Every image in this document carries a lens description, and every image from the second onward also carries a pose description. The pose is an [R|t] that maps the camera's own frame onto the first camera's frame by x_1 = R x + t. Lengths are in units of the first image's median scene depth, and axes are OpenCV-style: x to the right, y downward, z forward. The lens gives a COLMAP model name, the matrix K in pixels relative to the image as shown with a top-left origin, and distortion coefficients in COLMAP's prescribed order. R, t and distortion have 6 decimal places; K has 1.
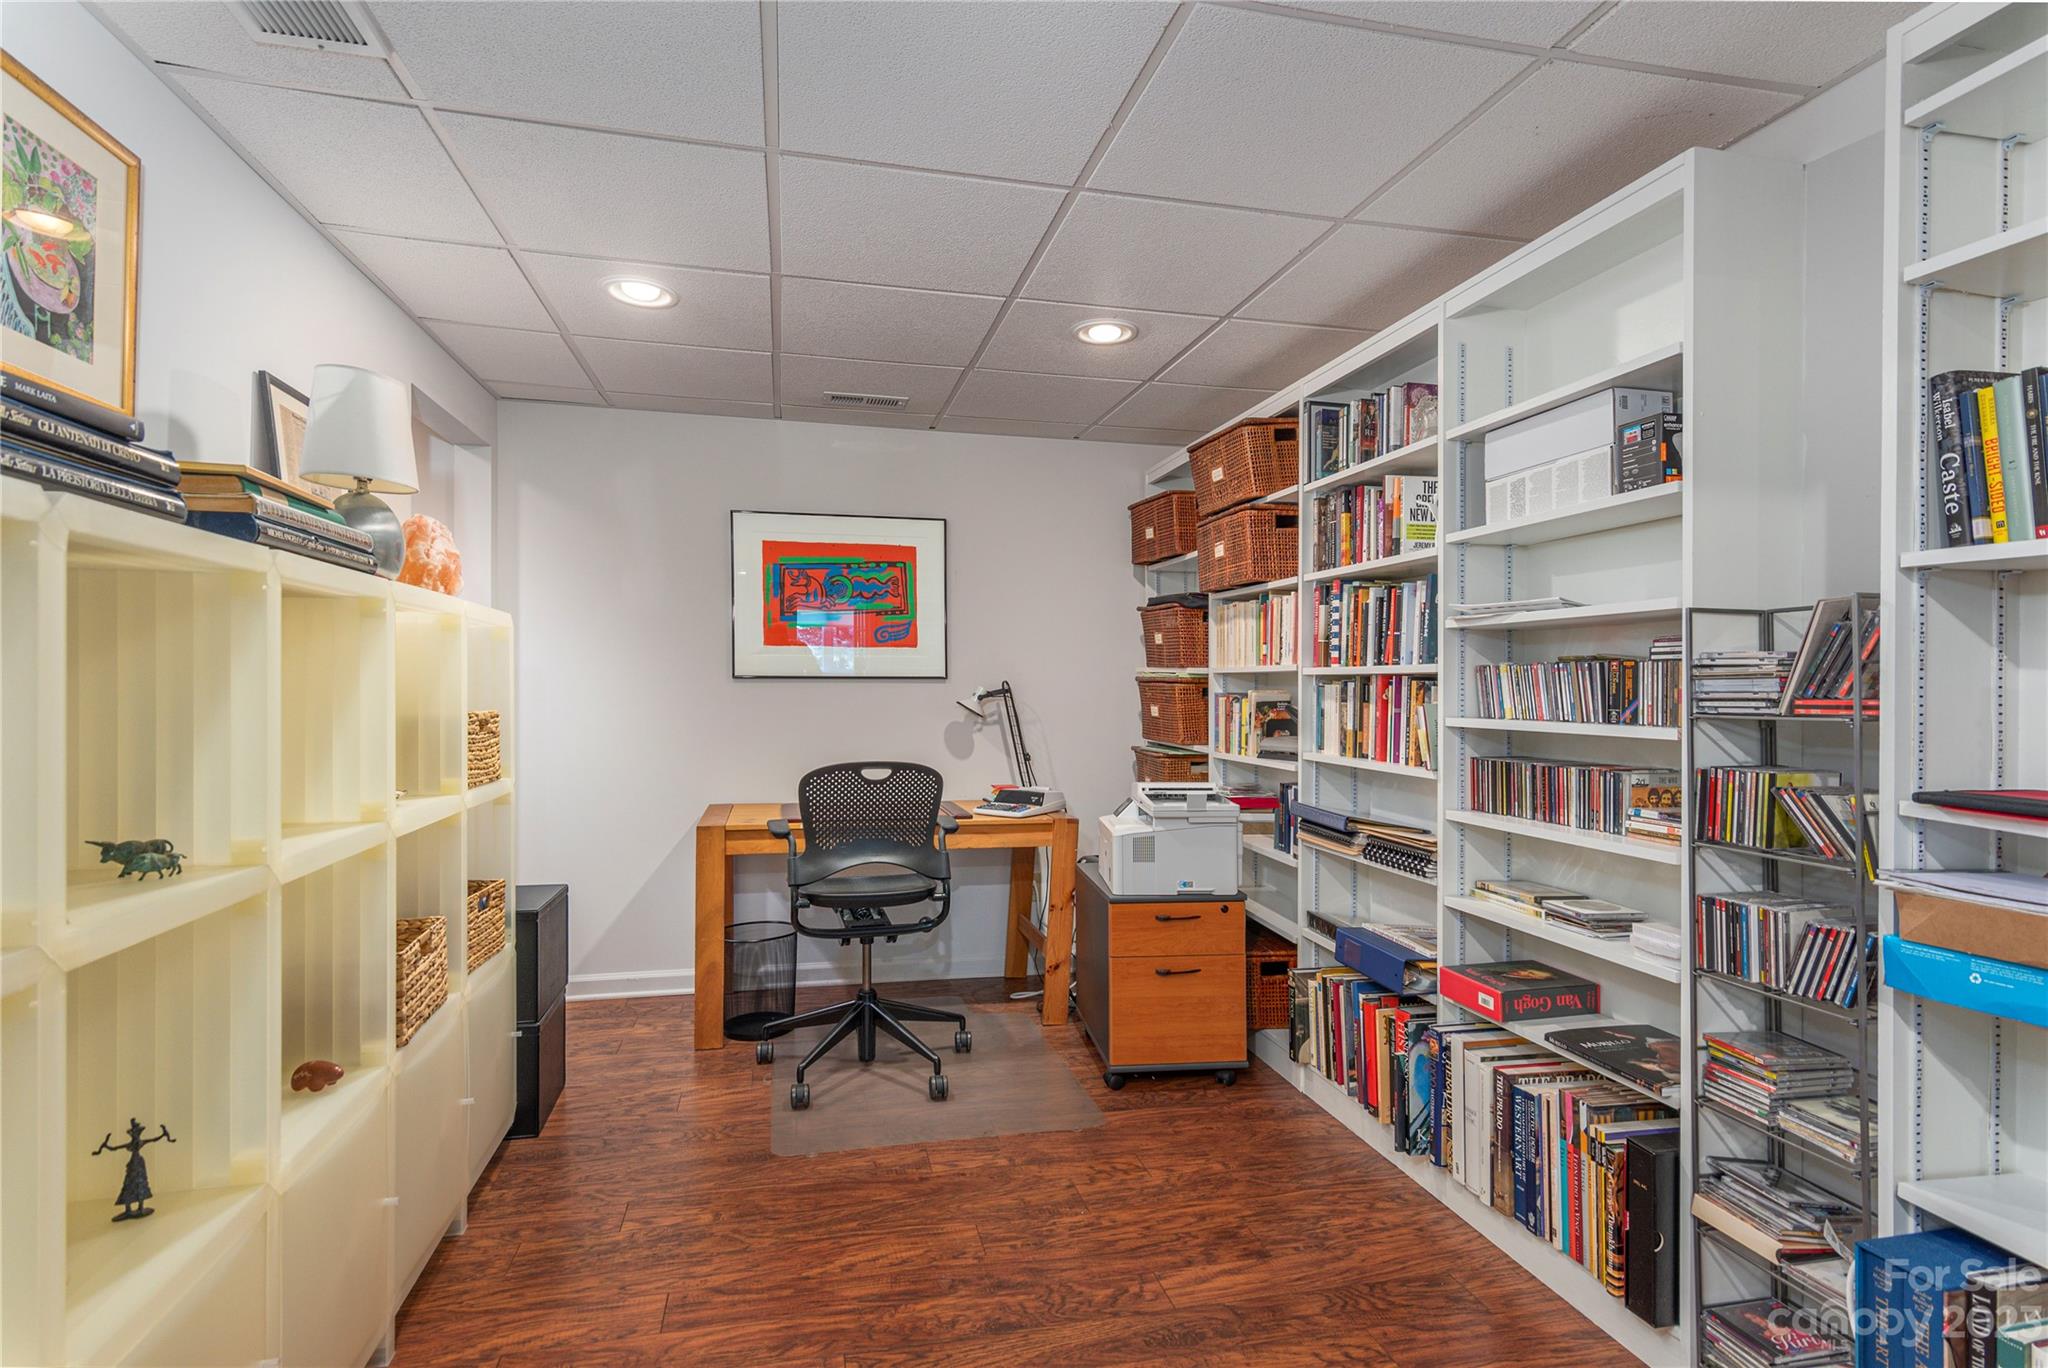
lens RADIAL K [[1036.2, 0, 1024.0], [0, 1036.2, 684.0], [0, 0, 1]] dist [0.001134, 0.000387]
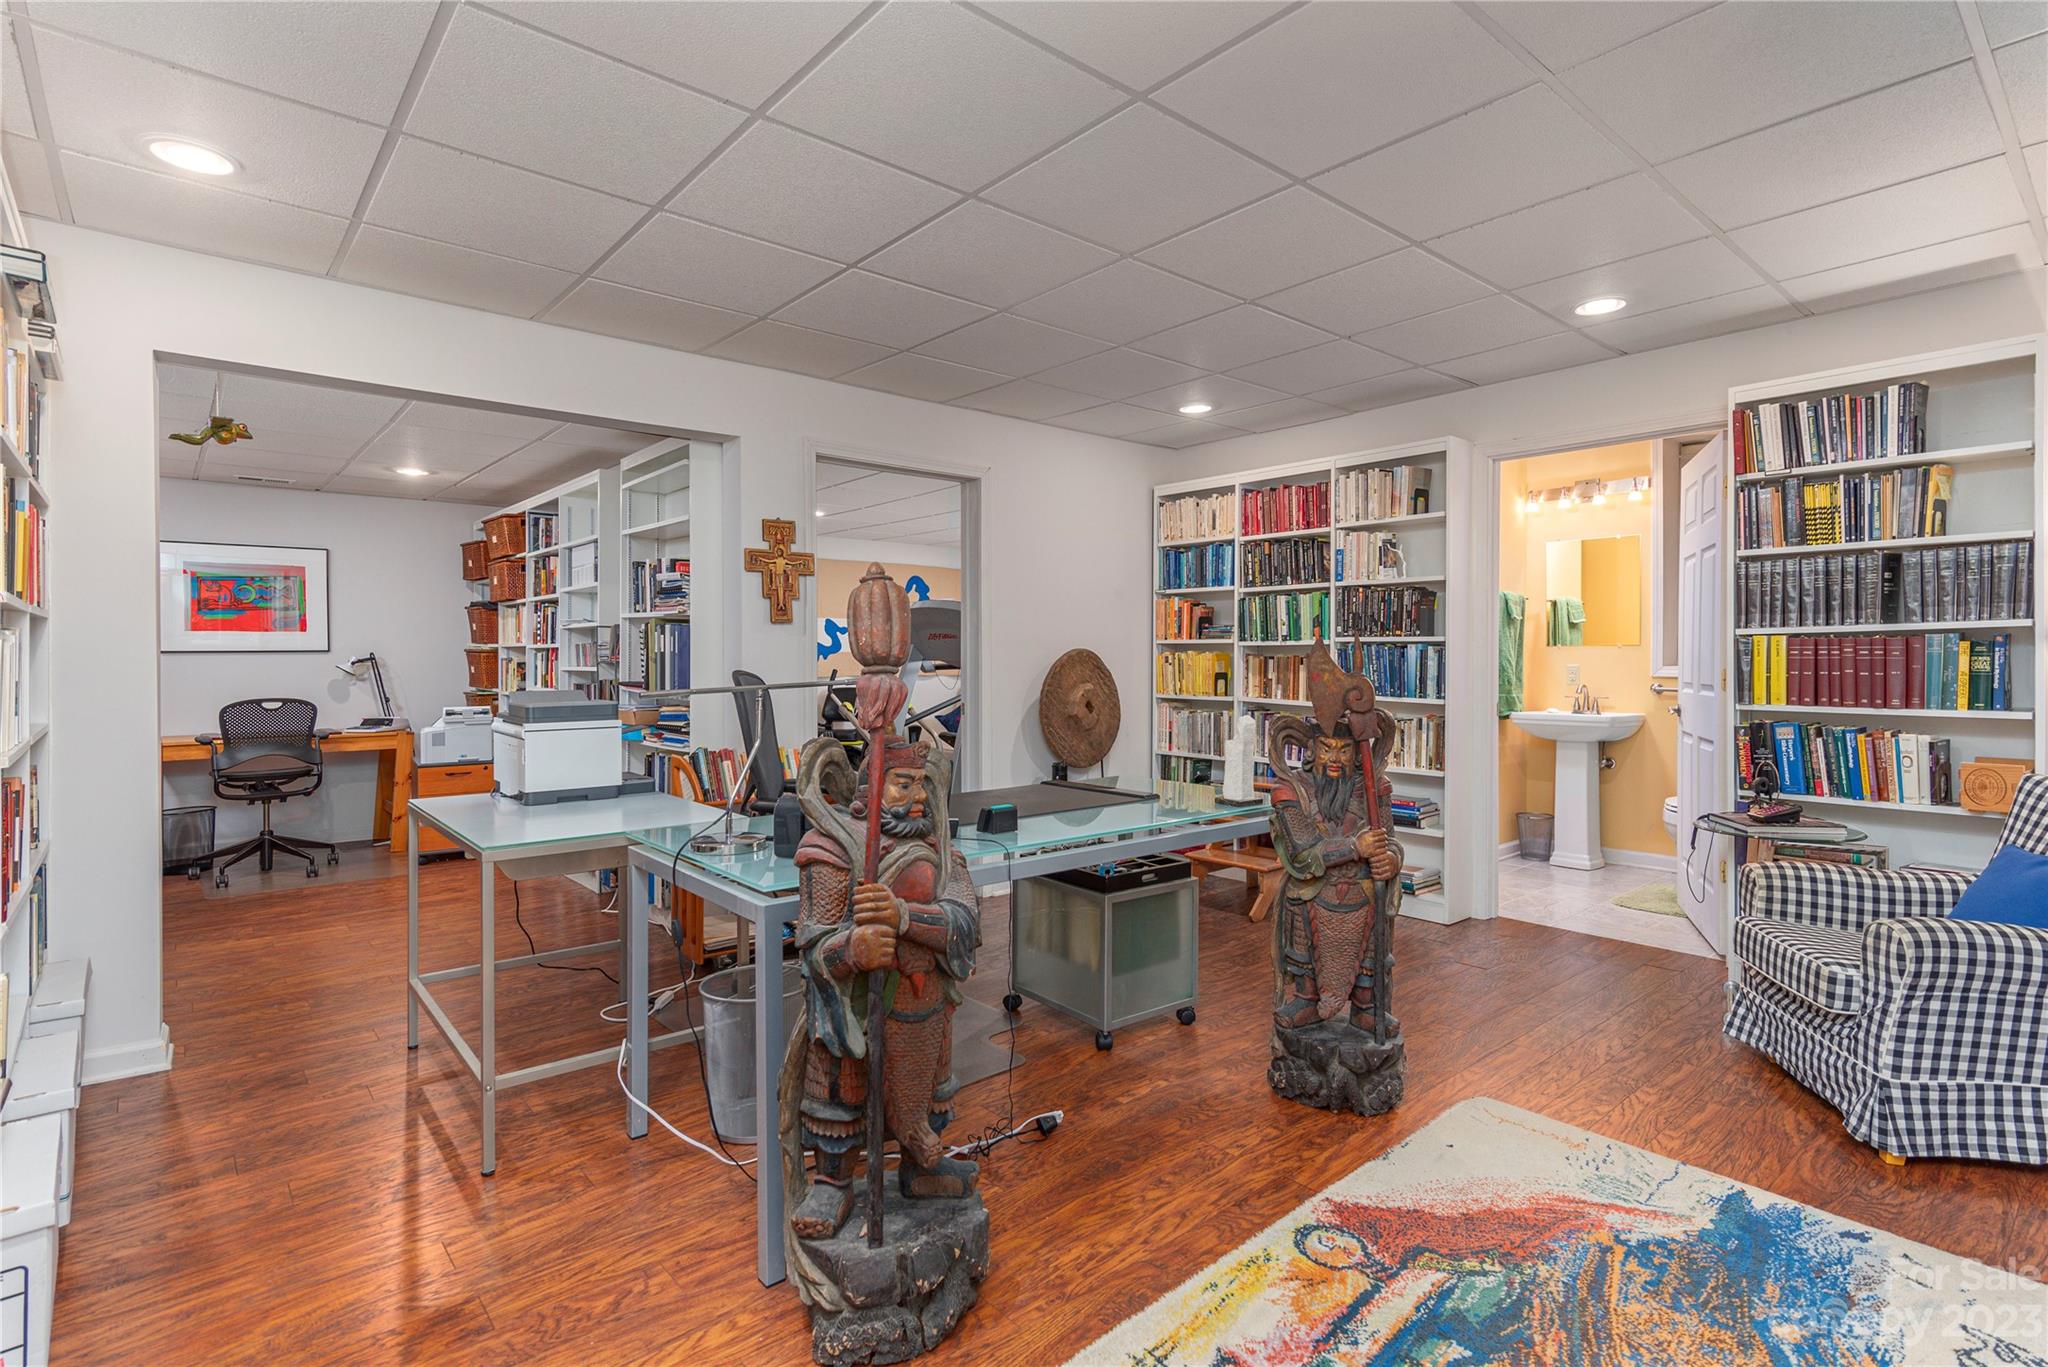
lens RADIAL K [[1066.2, 0, 1017.5], [0, 1066.2, 641.3], [0, 0, 1]] dist [-0.001444, -0.000285]
pose [[0.897917, -0.007381, 0.440102, 0.200962], [0.010494, 0.999934, -0.004641, -0.002462], [-0.440039, 0.008786, 0.897936, -1.195037]]
